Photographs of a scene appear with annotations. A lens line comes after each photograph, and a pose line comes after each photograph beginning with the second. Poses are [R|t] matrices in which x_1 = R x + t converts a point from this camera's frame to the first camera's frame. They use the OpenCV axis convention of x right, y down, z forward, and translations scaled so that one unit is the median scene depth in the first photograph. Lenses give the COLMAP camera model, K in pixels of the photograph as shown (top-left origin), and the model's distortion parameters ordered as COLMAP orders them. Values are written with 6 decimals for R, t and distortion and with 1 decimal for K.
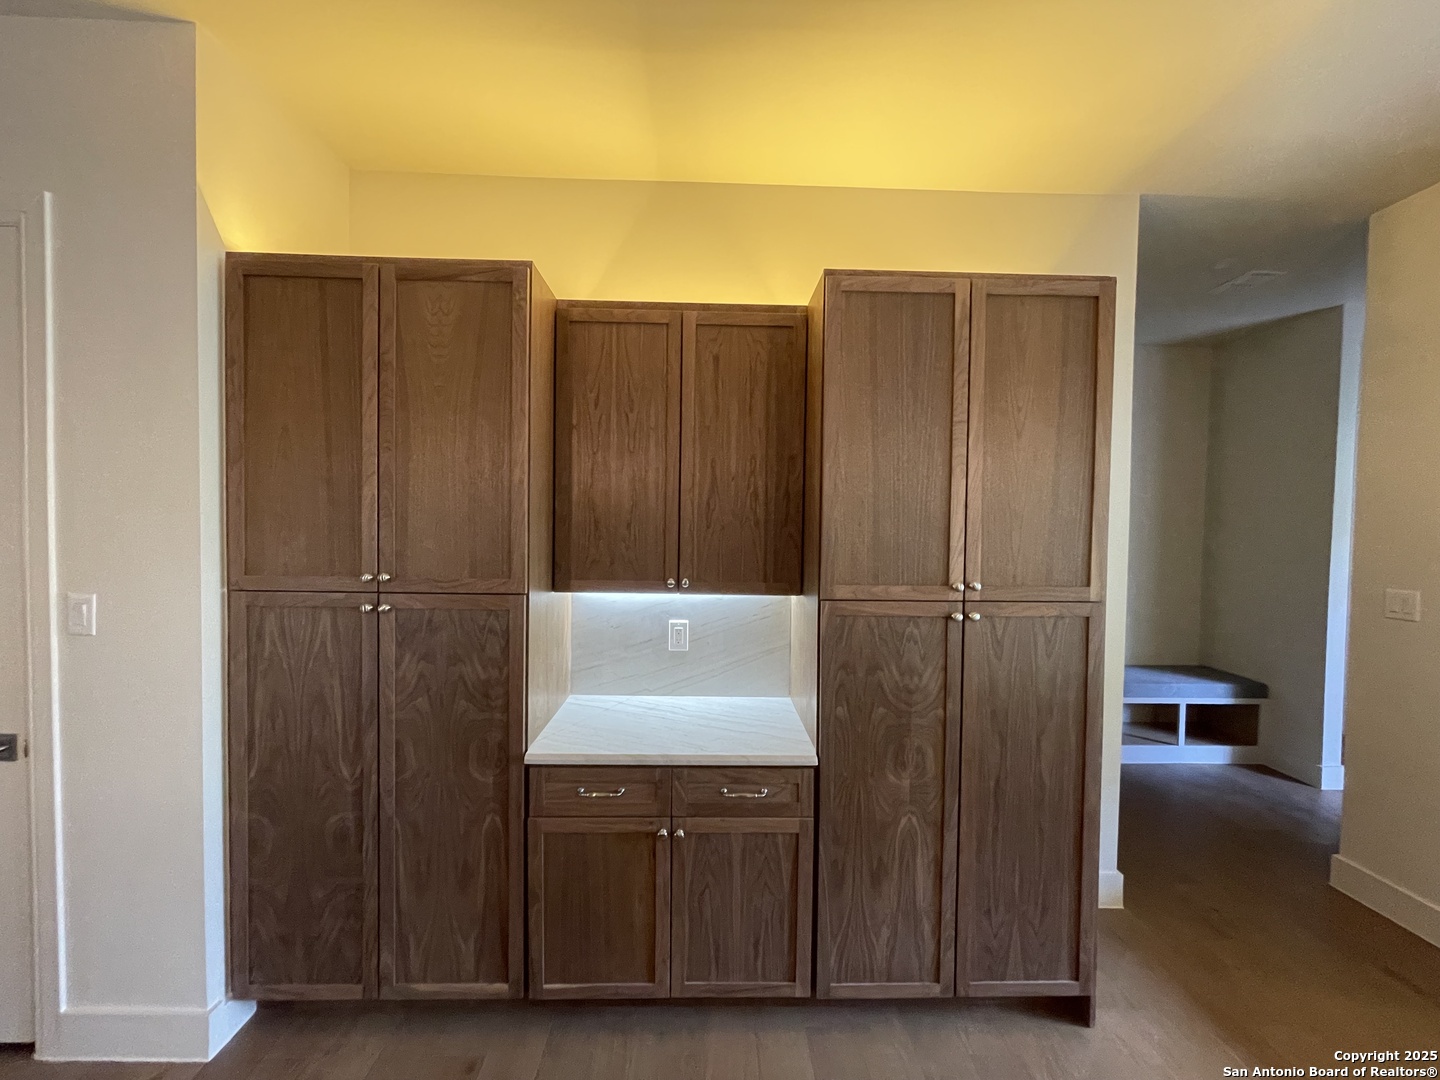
lens RADIAL K [[578.5, 0, 722.7], [0, 578.5, 539.0], [0, 0, 1]] dist [-0.003777, 0.000910]
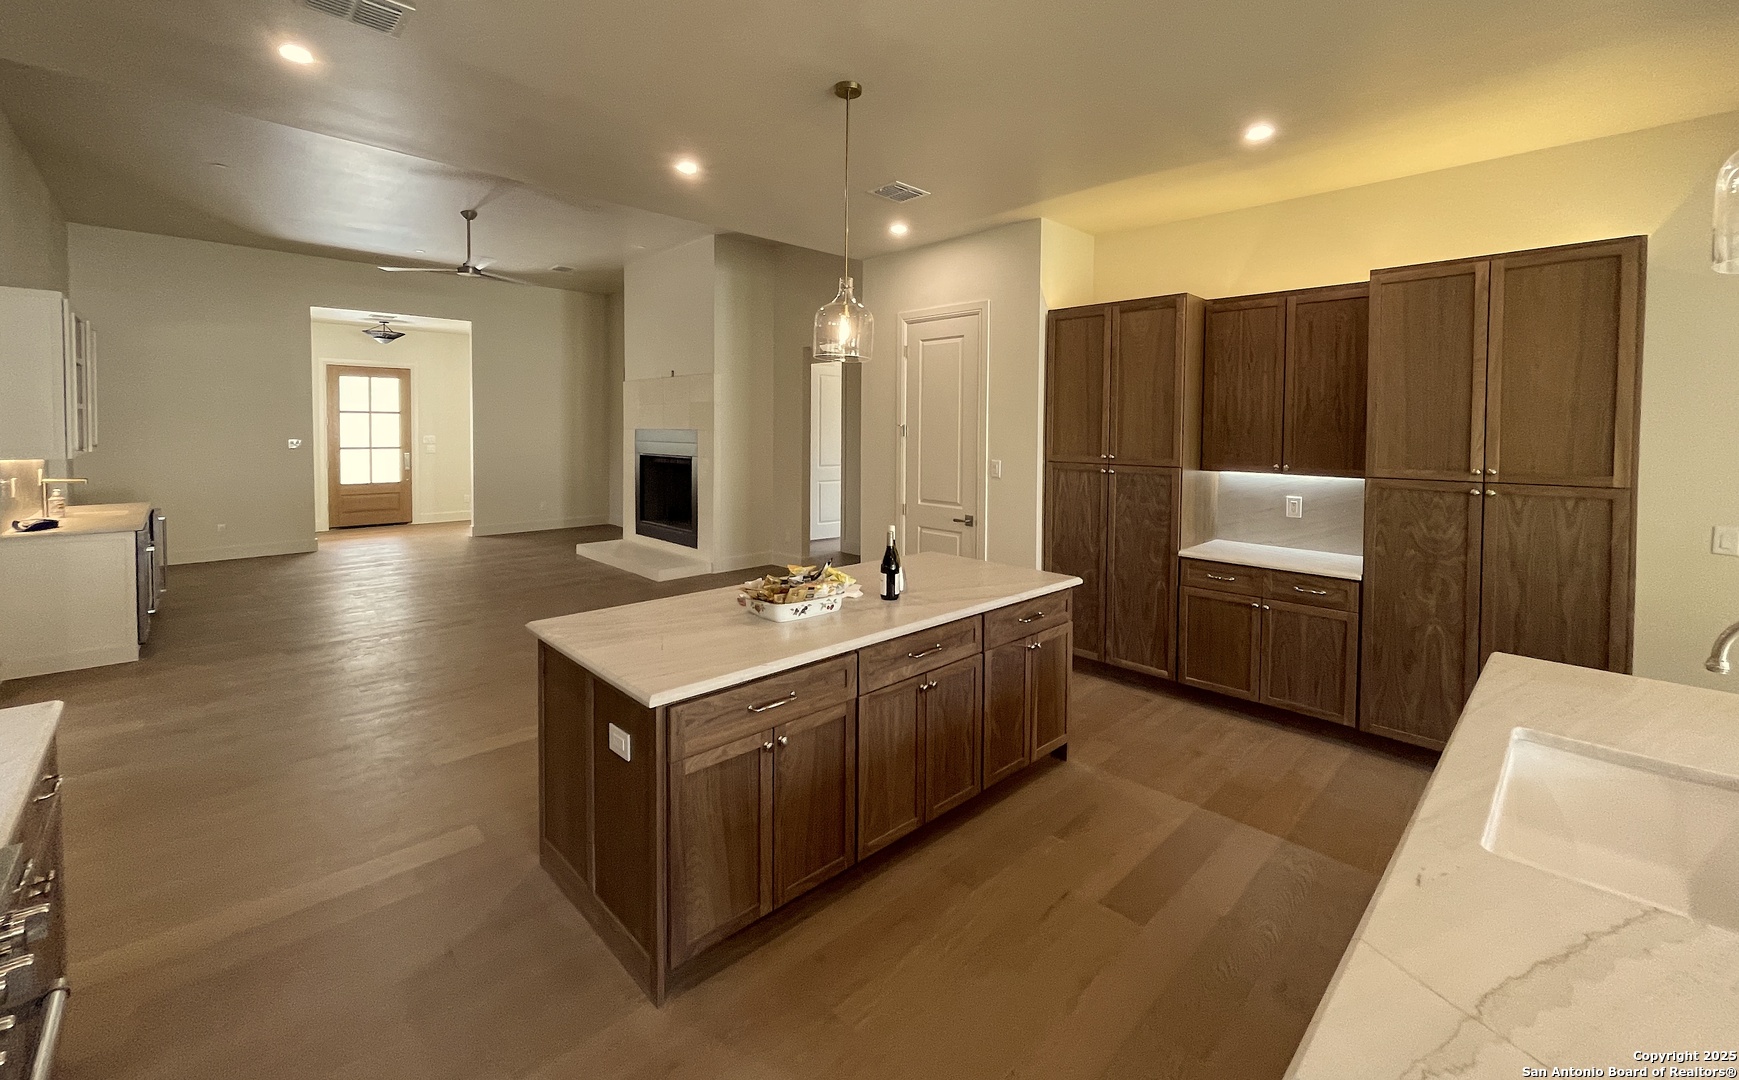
lens RADIAL K [[708.4, 0, 865.2], [0, 708.4, 448.4], [0, 0, 1]] dist [-0.009078, -0.000068]
pose [[0.675724, 0.013038, -0.737040, 0.667733], [-0.018465, 0.999829, 0.000758, 0.049596], [0.736924, 0.013098, 0.675849, -1.328357]]
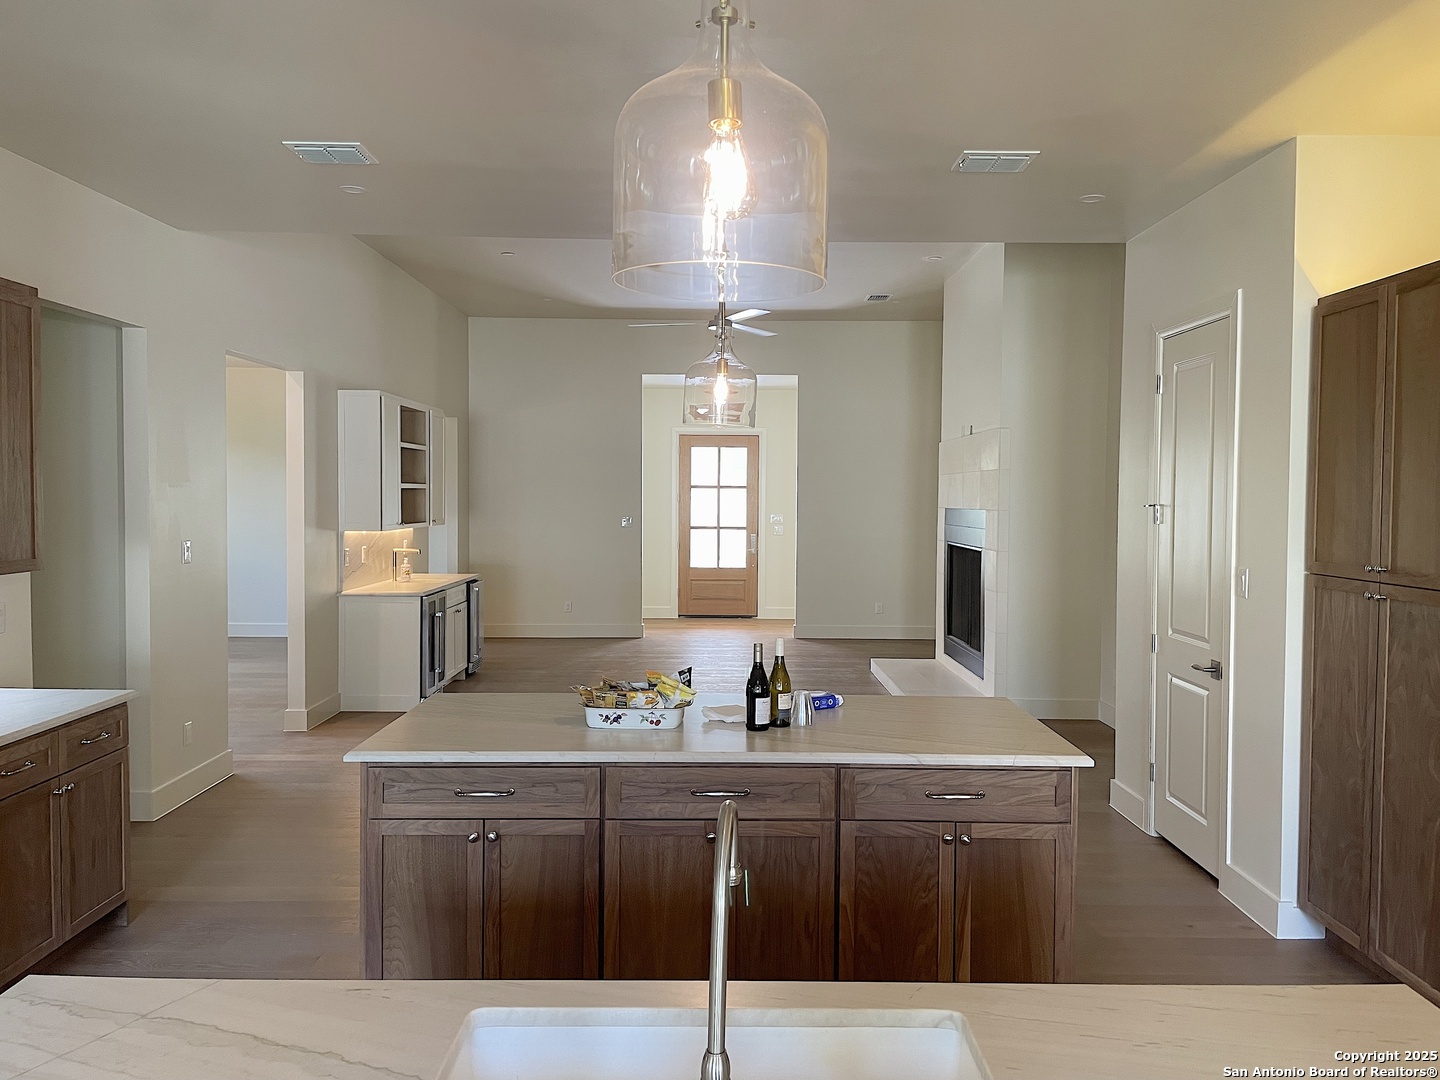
lens RADIAL K [[1089.0, 0, 721.1], [0, 1089.0, 540.6], [0, 0, 1]] dist [0.049833, -0.047399]
pose [[-0.023045, 0.026229, -0.999390, 1.481057], [-0.036893, 0.998953, 0.027068, 0.002722], [0.999053, 0.037494, -0.022054, -0.199873]]
